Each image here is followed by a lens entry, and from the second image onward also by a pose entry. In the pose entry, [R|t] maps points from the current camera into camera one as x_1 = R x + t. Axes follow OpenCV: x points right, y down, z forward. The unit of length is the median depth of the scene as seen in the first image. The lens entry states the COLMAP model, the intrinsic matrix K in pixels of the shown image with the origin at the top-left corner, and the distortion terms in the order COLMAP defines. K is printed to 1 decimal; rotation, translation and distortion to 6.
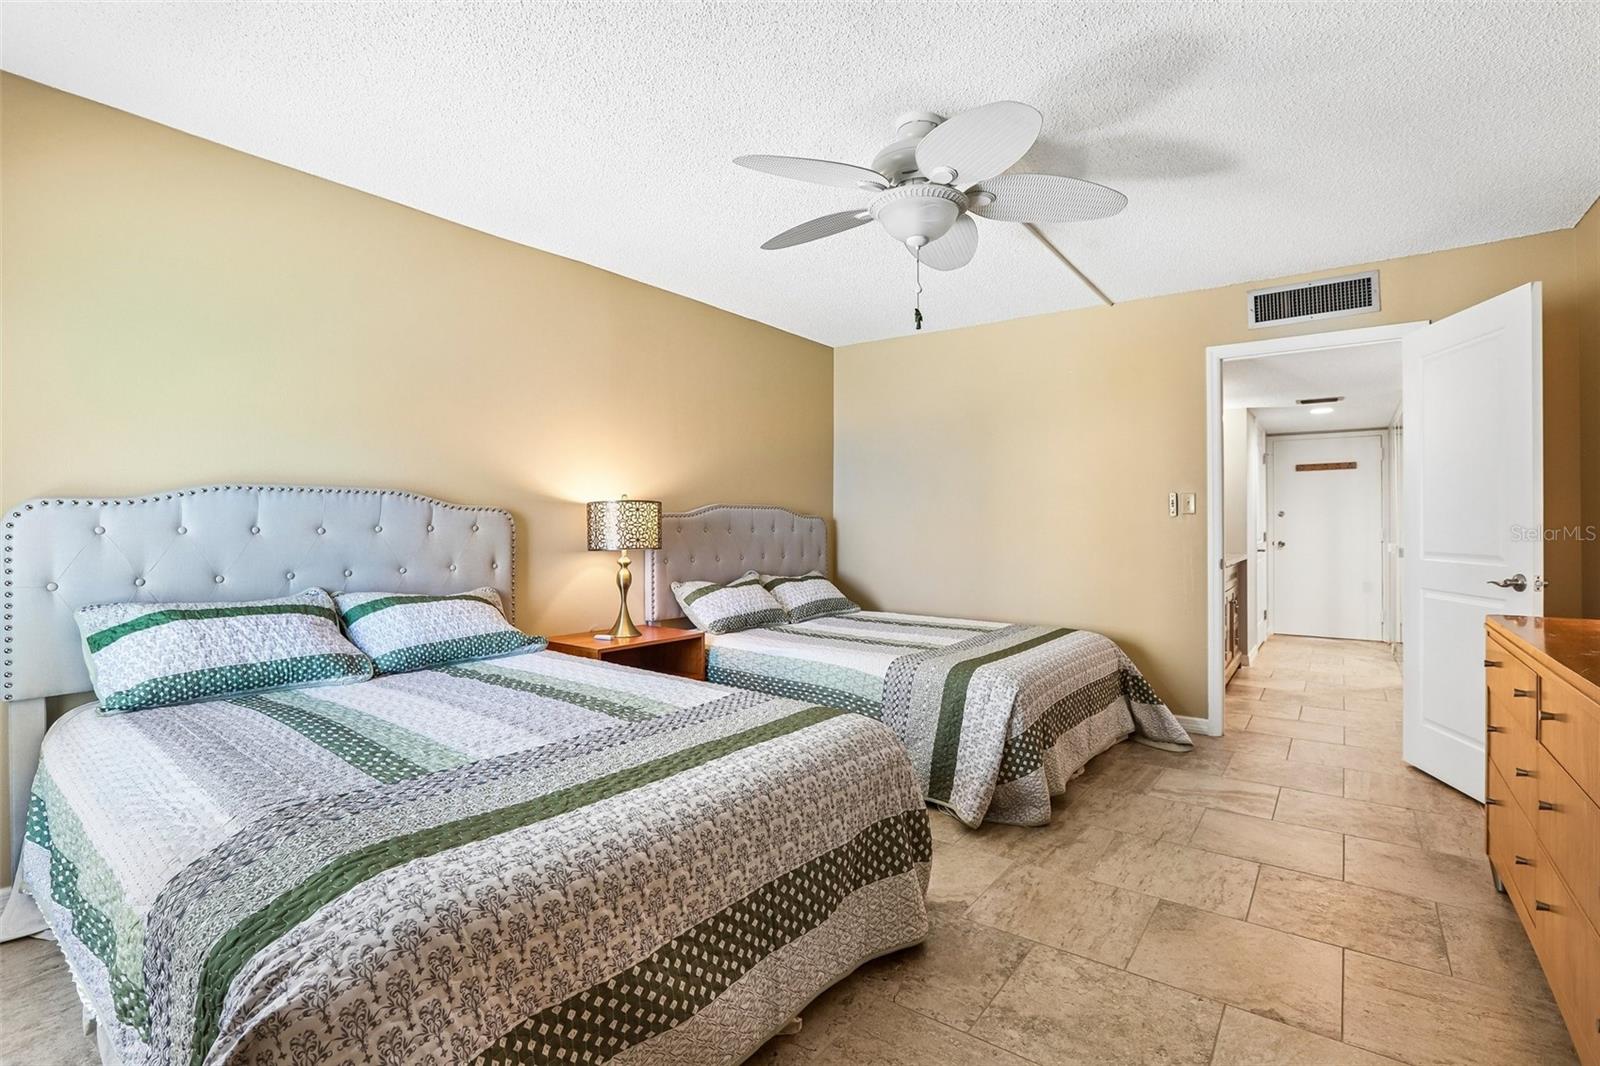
lens RADIAL K [[743.8, 0, 788.7], [0, 743.8, 521.1], [0, 0, 1]] dist [-0.051521, 0.026230]
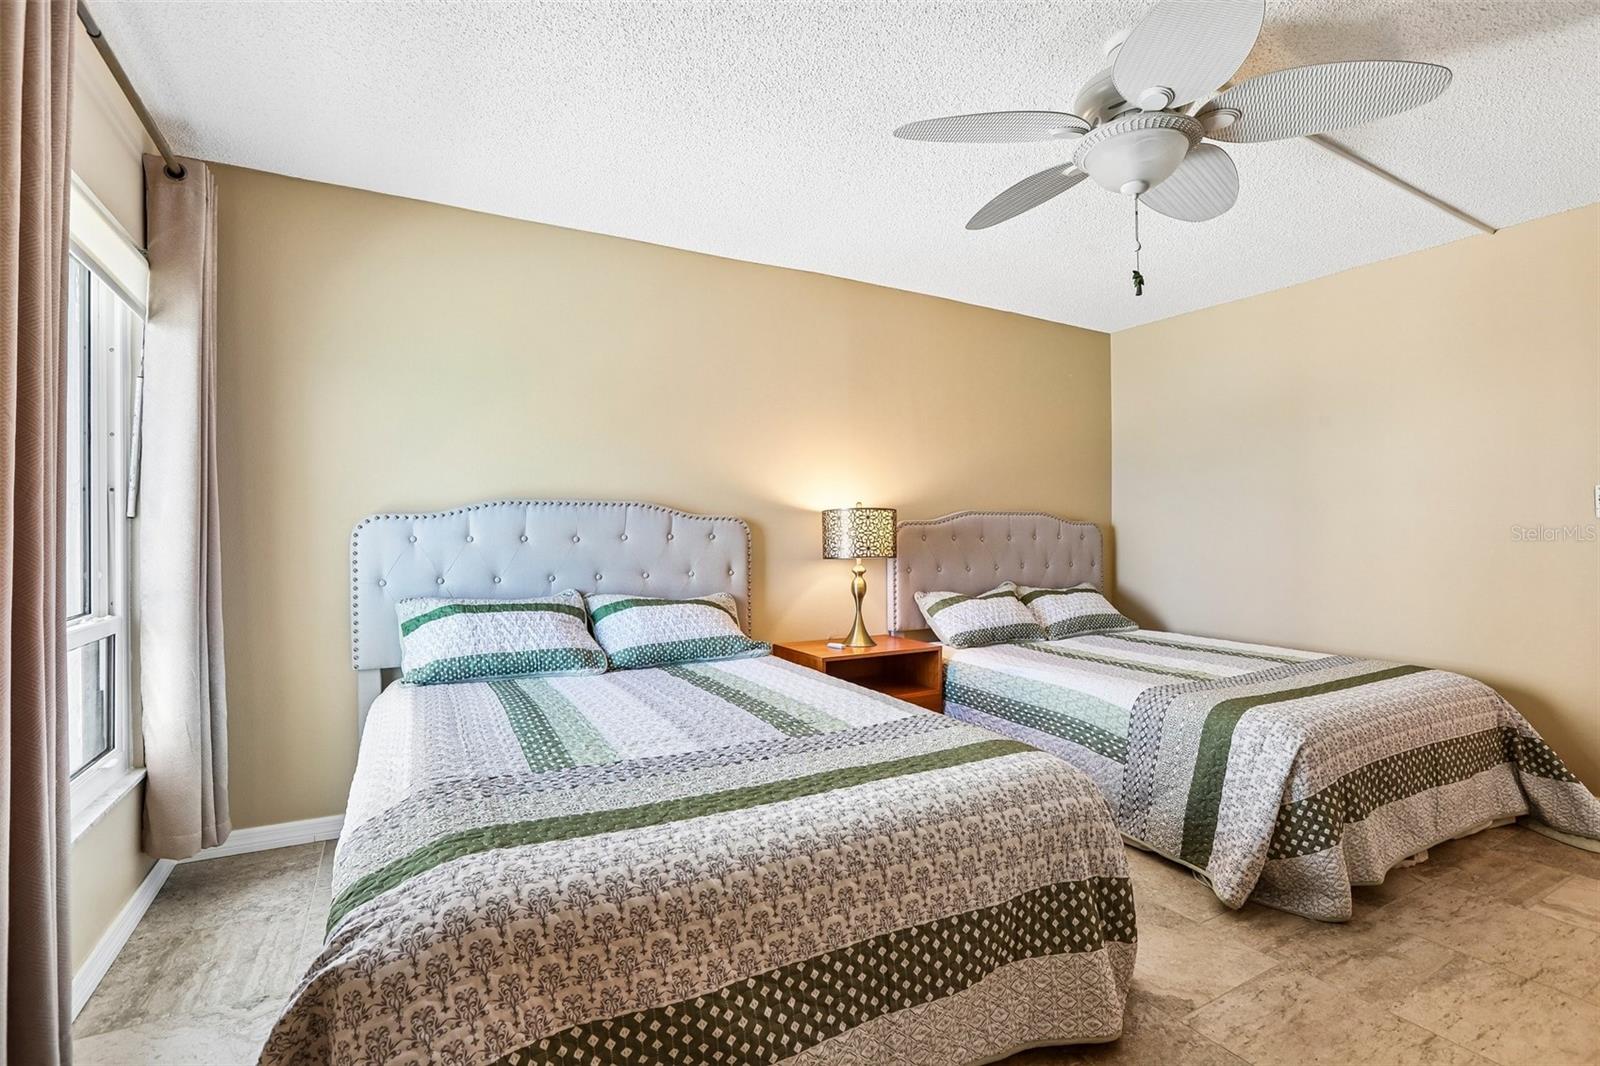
lens RADIAL K [[738.9, 0, 801.6], [0, 738.9, 532.2], [0, 0, 1]] dist [-0.045891, 0.017568]
pose [[0.916117, -0.004836, -0.400881, 0.155821], [0.006667, 0.999973, 0.003171, 0.001040], [0.400855, -0.005578, 0.916125, 0.102199]]
